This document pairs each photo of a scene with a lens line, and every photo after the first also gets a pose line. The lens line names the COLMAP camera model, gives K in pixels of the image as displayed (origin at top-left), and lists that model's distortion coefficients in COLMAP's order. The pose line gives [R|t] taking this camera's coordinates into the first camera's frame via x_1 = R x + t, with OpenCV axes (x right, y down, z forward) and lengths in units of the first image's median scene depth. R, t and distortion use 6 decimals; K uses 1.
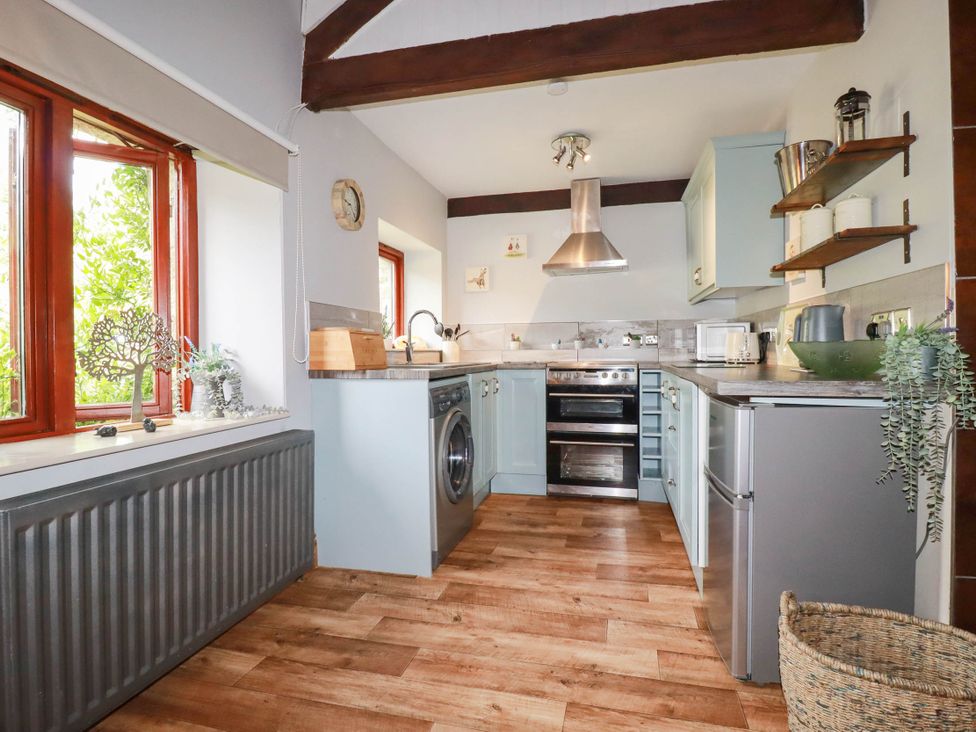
lens RADIAL K [[535.0, 0, 485.8], [0, 535.0, 359.6], [0, 0, 1]] dist [0.001041, -0.016863]
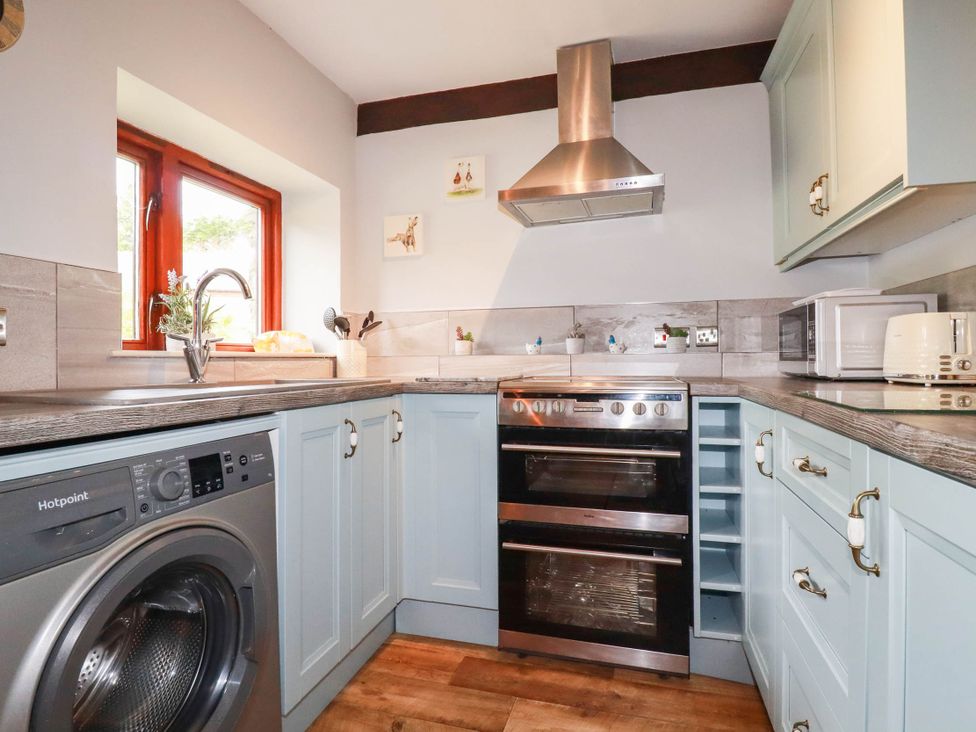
lens RADIAL K [[535.0, 0, 485.8], [0, 535.0, 359.6], [0, 0, 1]] dist [0.001041, -0.016863]
pose [[0.999015, 0.000153, -0.044375, 0.121787], [-0.000747, 0.999910, -0.013377, -0.006859], [0.044369, 0.013397, 0.998925, 0.499180]]
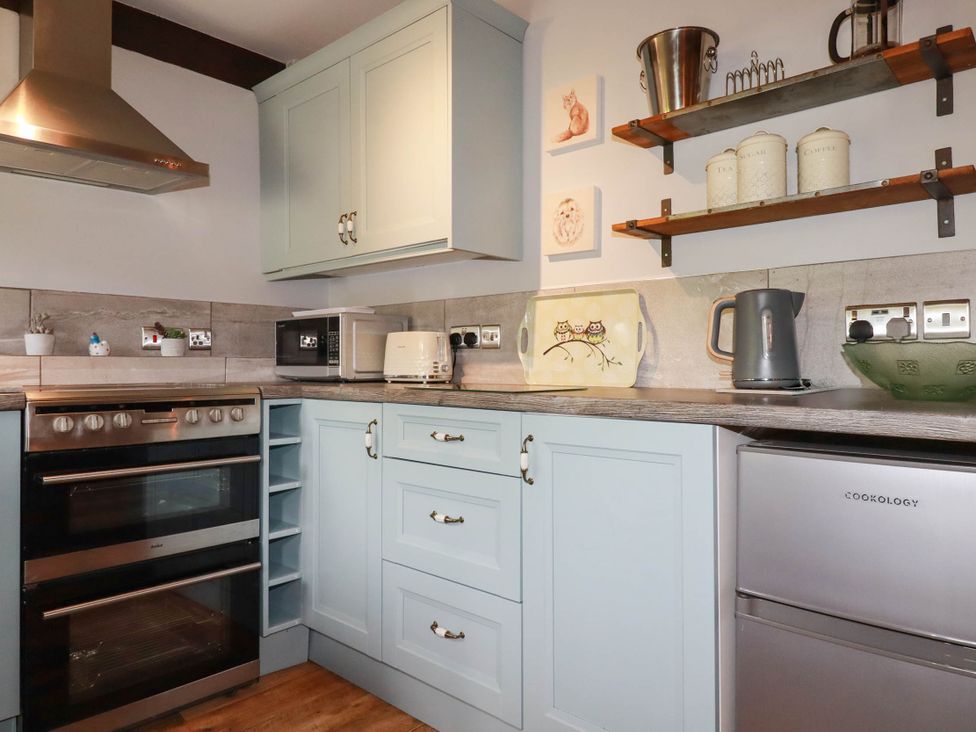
lens RADIAL K [[651.8, 0, 488.5], [0, 651.8, 353.6], [0, 0, 1]] dist [0.001877, -0.000611]
pose [[0.484808, 0.022512, 0.874331, -0.112593], [0.007062, 0.999535, -0.029651, -0.003568], [-0.874592, 0.020549, 0.484424, 0.515939]]
